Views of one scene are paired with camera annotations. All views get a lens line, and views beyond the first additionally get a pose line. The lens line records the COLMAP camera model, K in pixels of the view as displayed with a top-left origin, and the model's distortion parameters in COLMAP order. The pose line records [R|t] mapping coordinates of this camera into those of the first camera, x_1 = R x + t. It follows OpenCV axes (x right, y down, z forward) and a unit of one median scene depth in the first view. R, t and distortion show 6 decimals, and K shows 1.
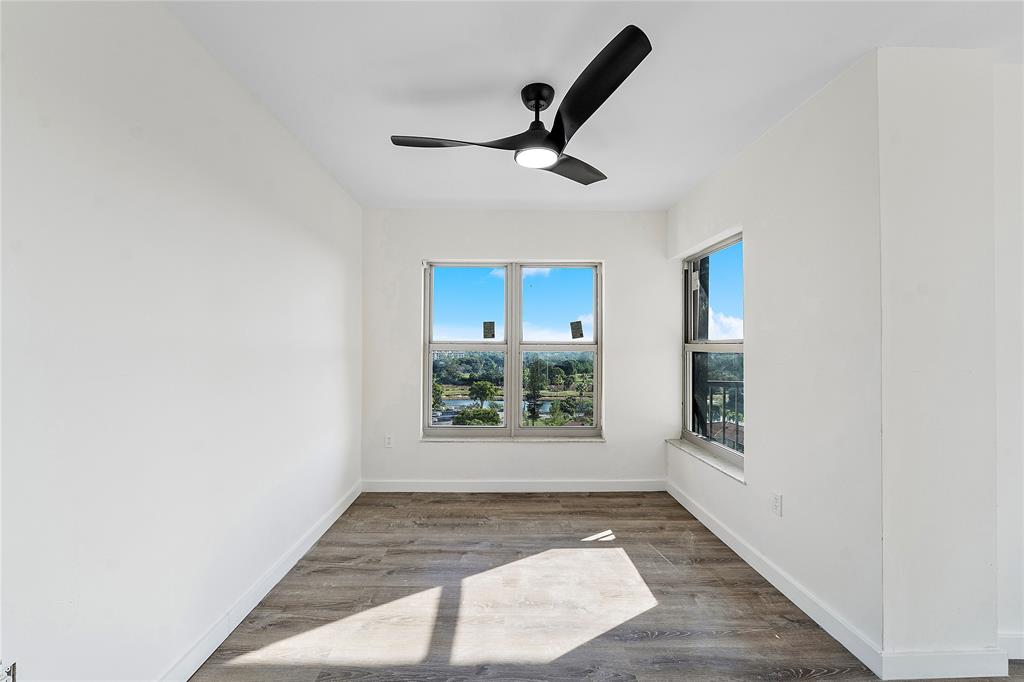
lens RADIAL K [[434.4, 0, 486.4], [0, 434.4, 347.4], [0, 0, 1]] dist [-0.013138, 0.001505]
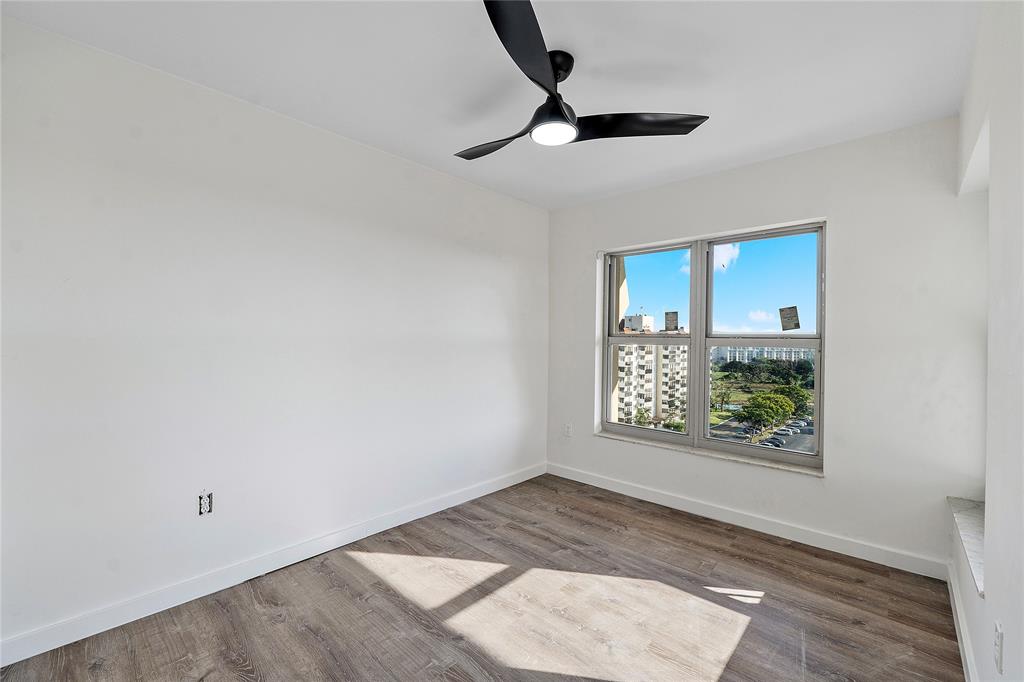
lens RADIAL K [[434.4, 0, 511.7], [0, 434.4, 345.3], [0, 0, 1]] dist [-0.013138, 0.001505]
pose [[0.722624, 0.016305, -0.691049, 0.473112], [-0.011921, 0.999867, 0.011125, 0.003121], [0.691138, 0.000199, 0.722722, 0.182366]]
